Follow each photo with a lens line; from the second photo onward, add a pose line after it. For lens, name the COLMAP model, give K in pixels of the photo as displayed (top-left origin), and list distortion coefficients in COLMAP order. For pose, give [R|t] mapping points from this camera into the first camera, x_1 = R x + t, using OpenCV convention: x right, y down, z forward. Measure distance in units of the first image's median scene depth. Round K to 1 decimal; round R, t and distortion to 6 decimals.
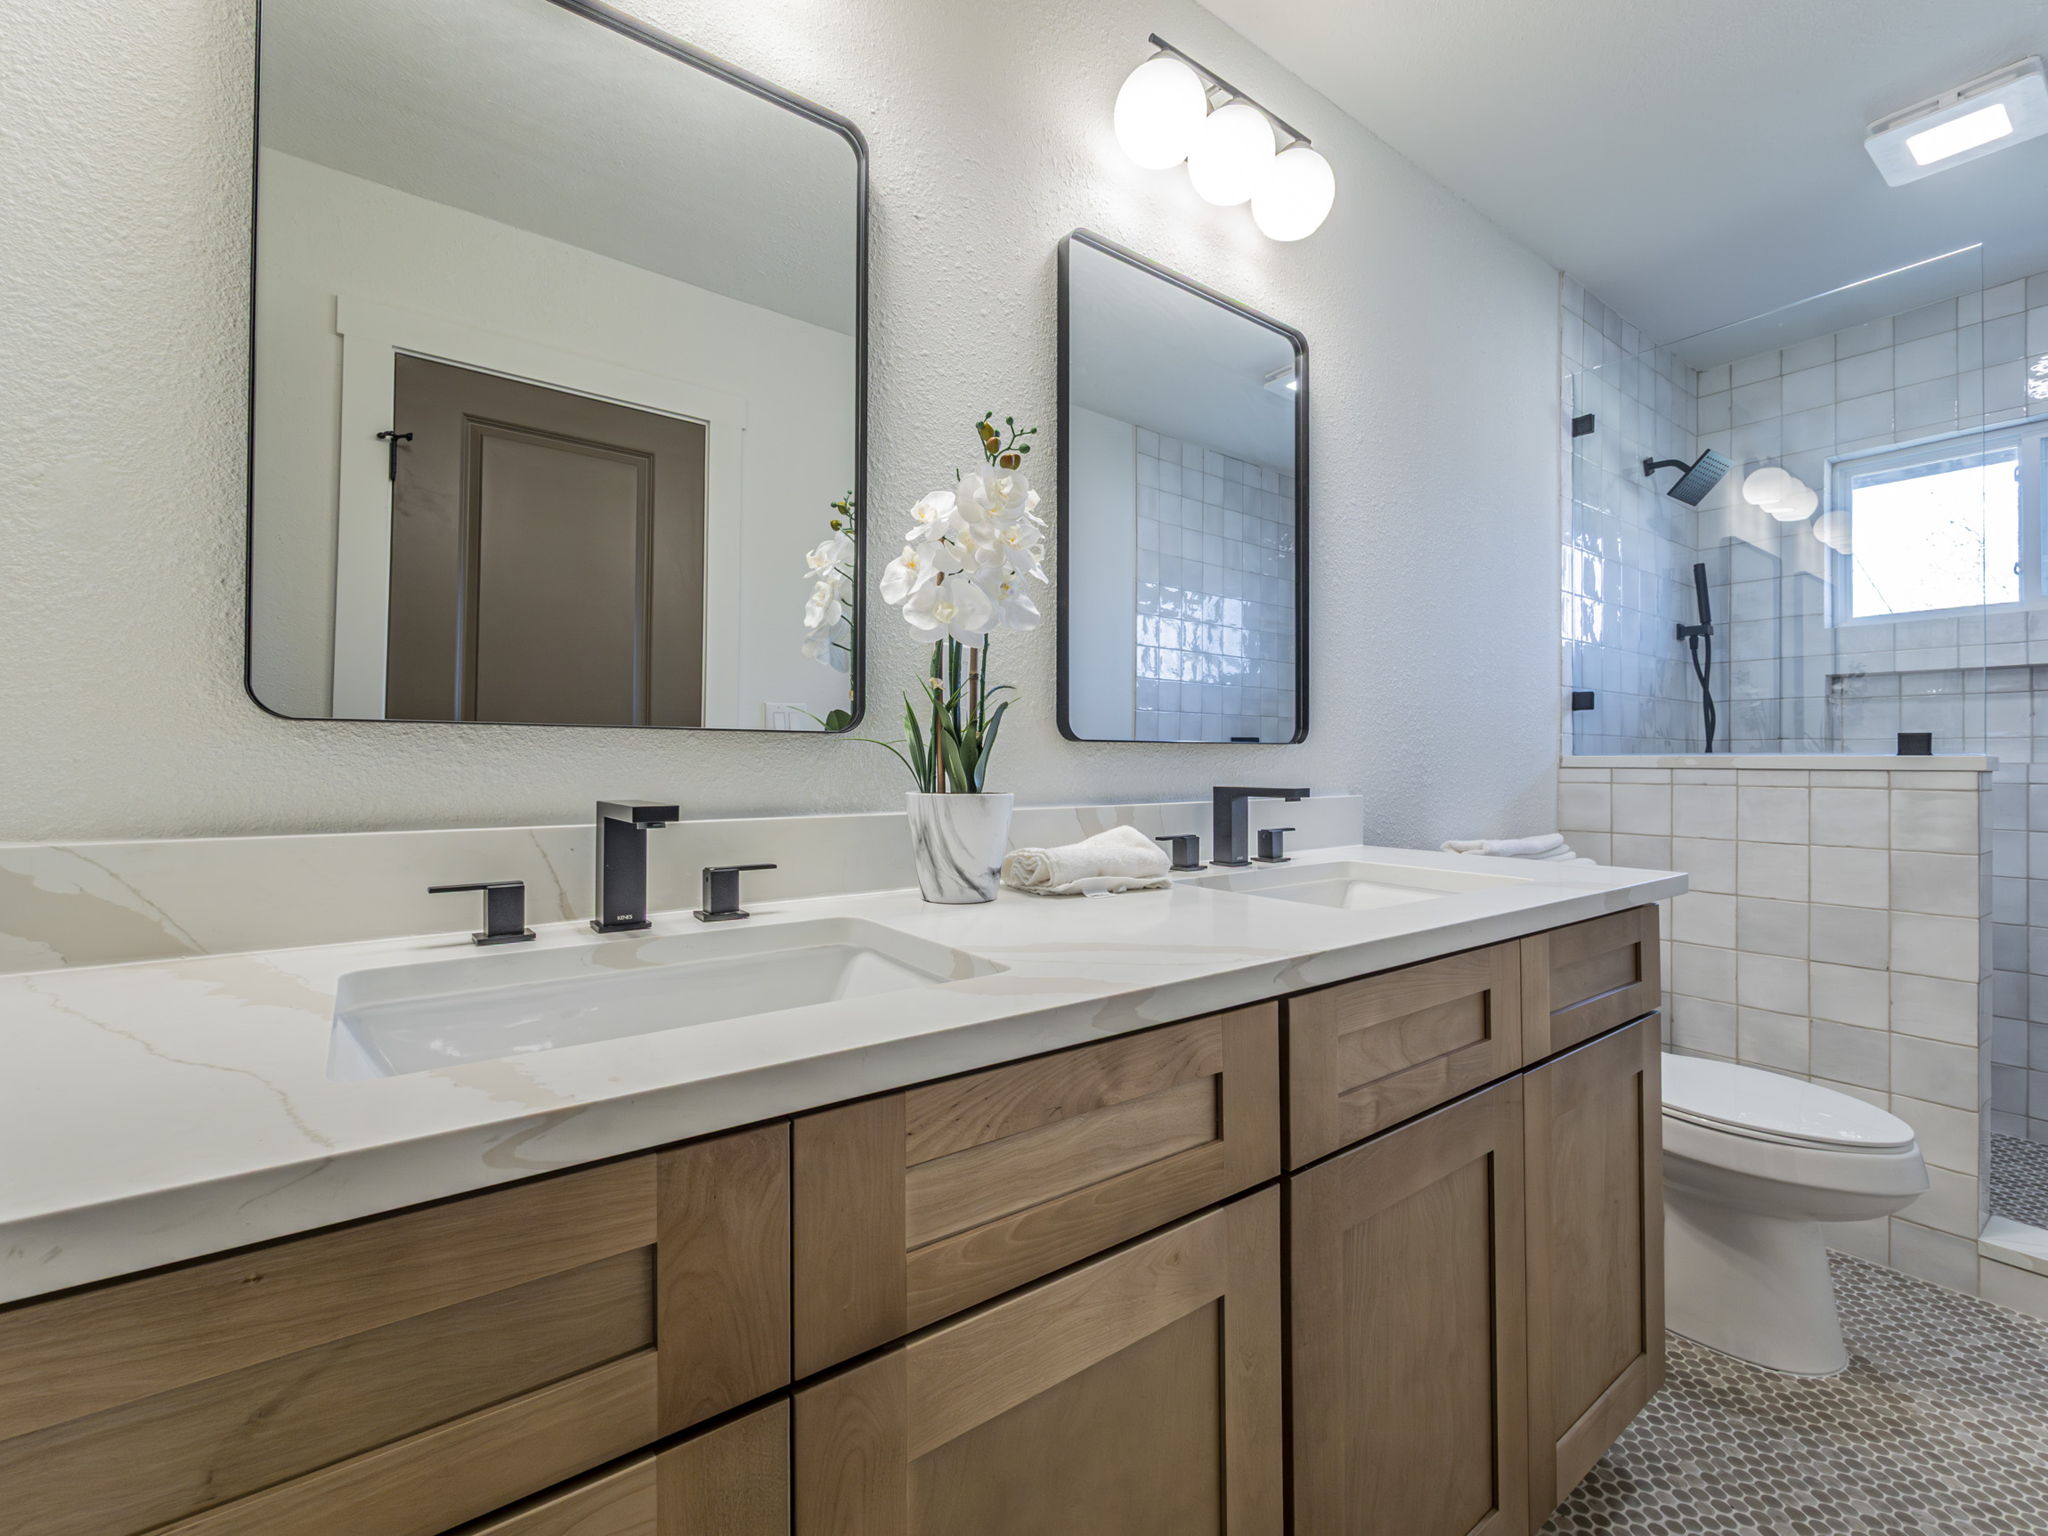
lens RADIAL K [[906.6, 0, 1021.9], [0, 906.6, 765.0], [0, 0, 1]] dist [0.002078, 0.001186]
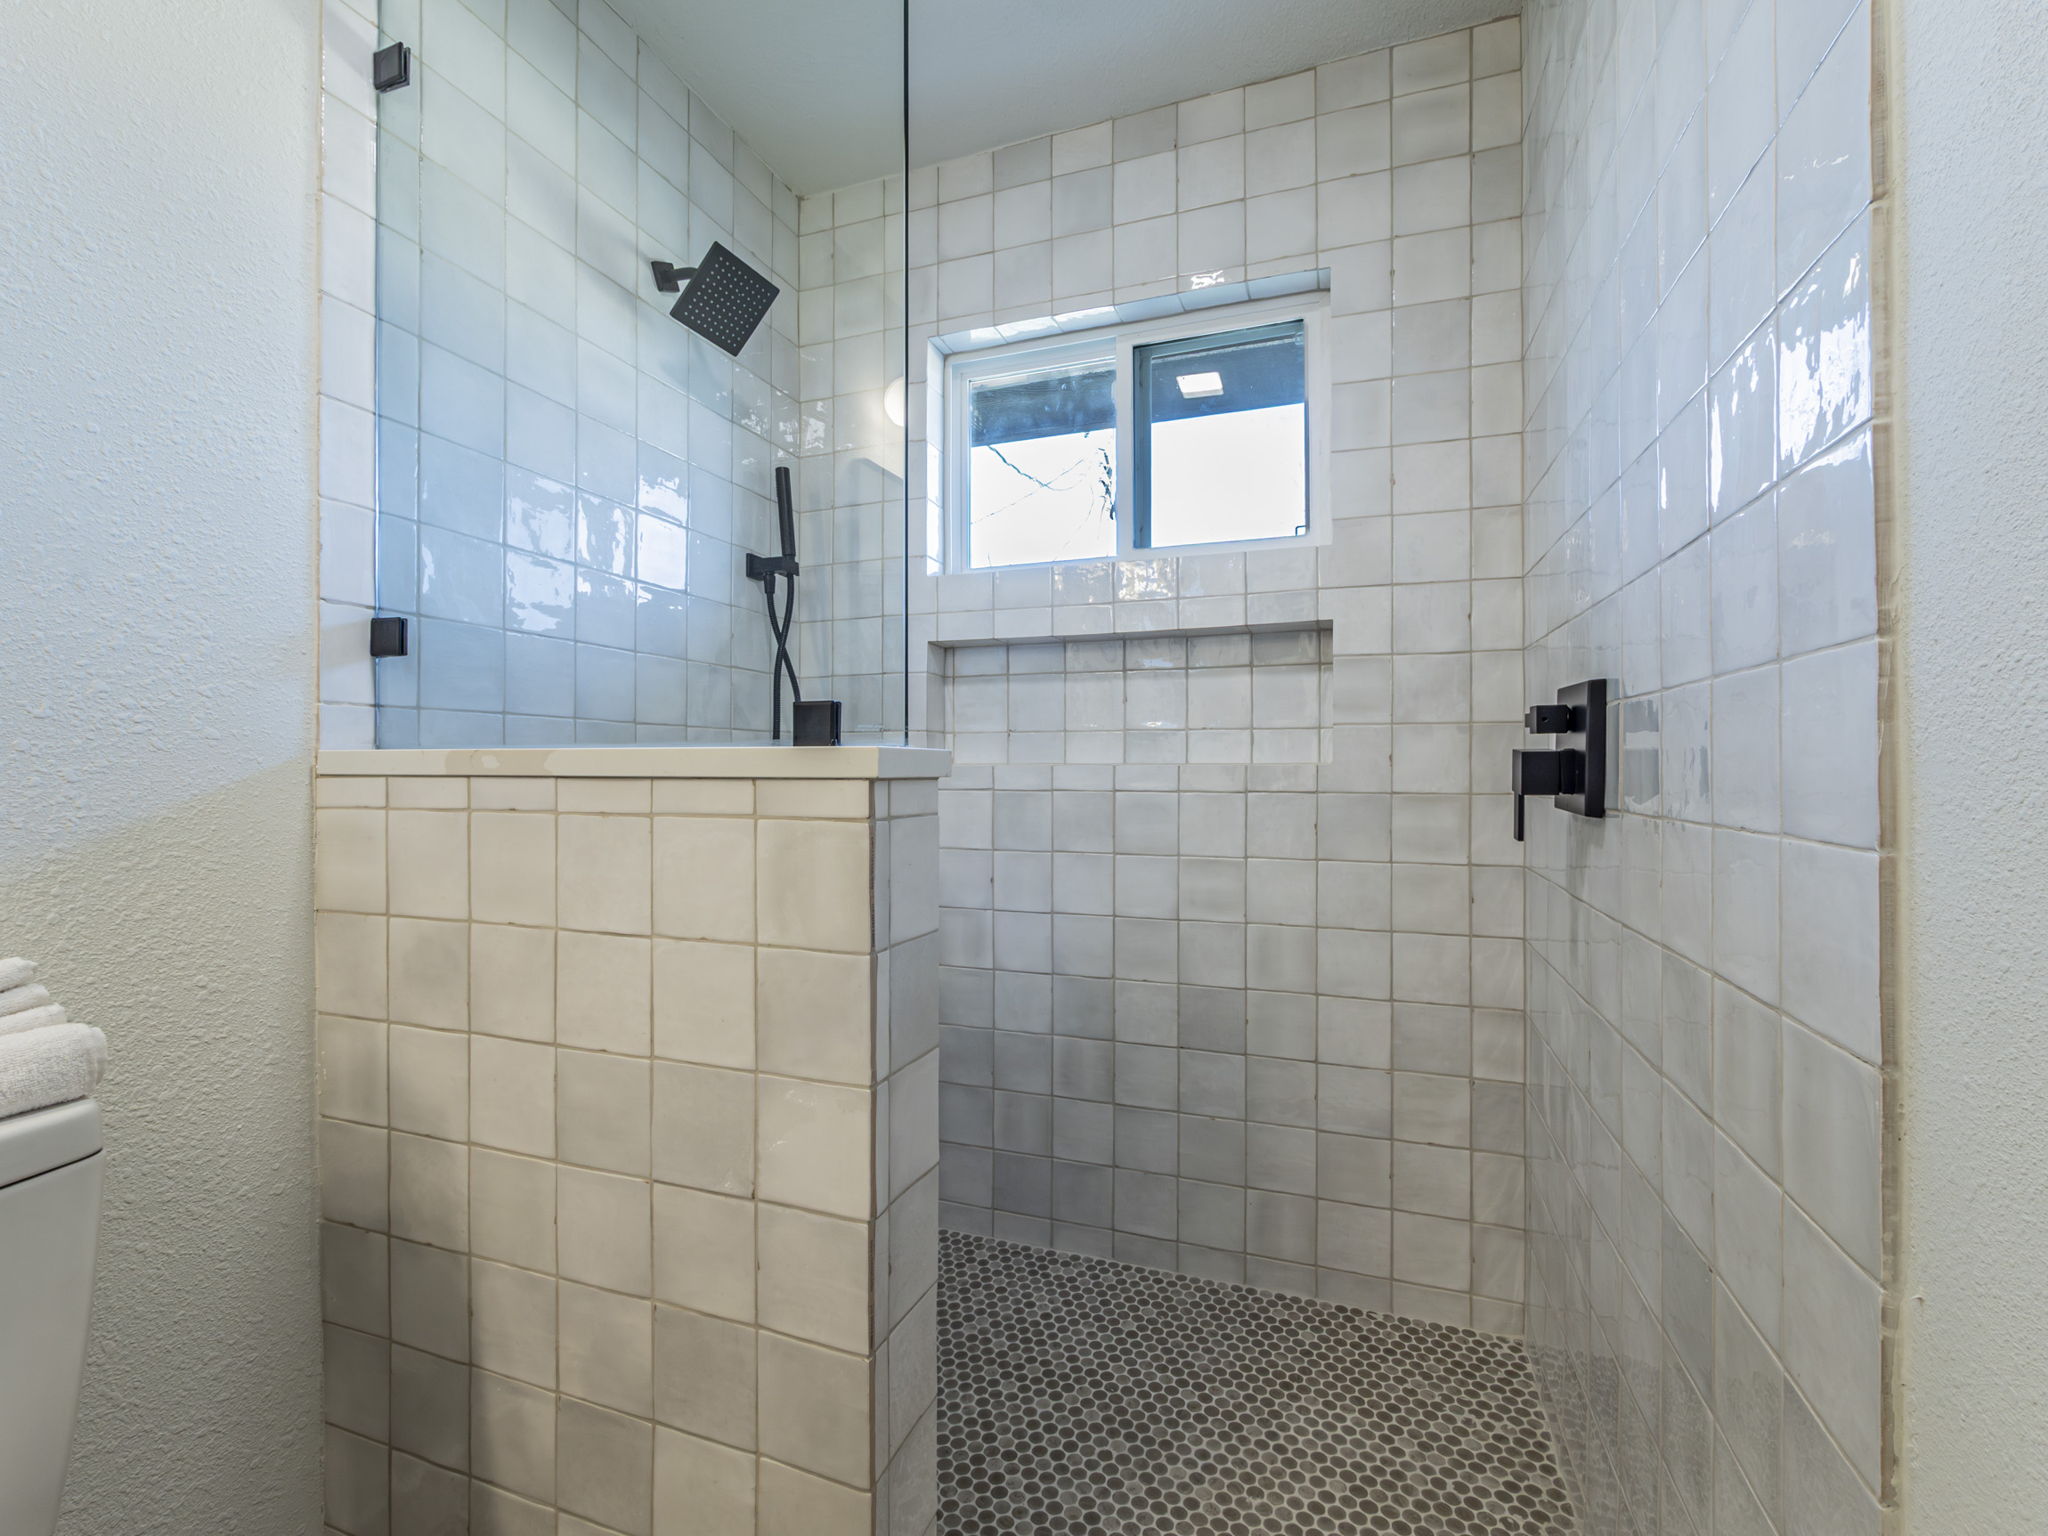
lens RADIAL K [[906.6, 0, 1024.4], [0, 906.6, 769.4], [0, 0, 1]] dist [0.002078, 0.001186]
pose [[0.841020, -0.006616, 0.540964, 0.637350], [0.006883, 0.999975, 0.001529, 0.001333], [-0.540960, 0.002438, 0.841045, 0.408984]]
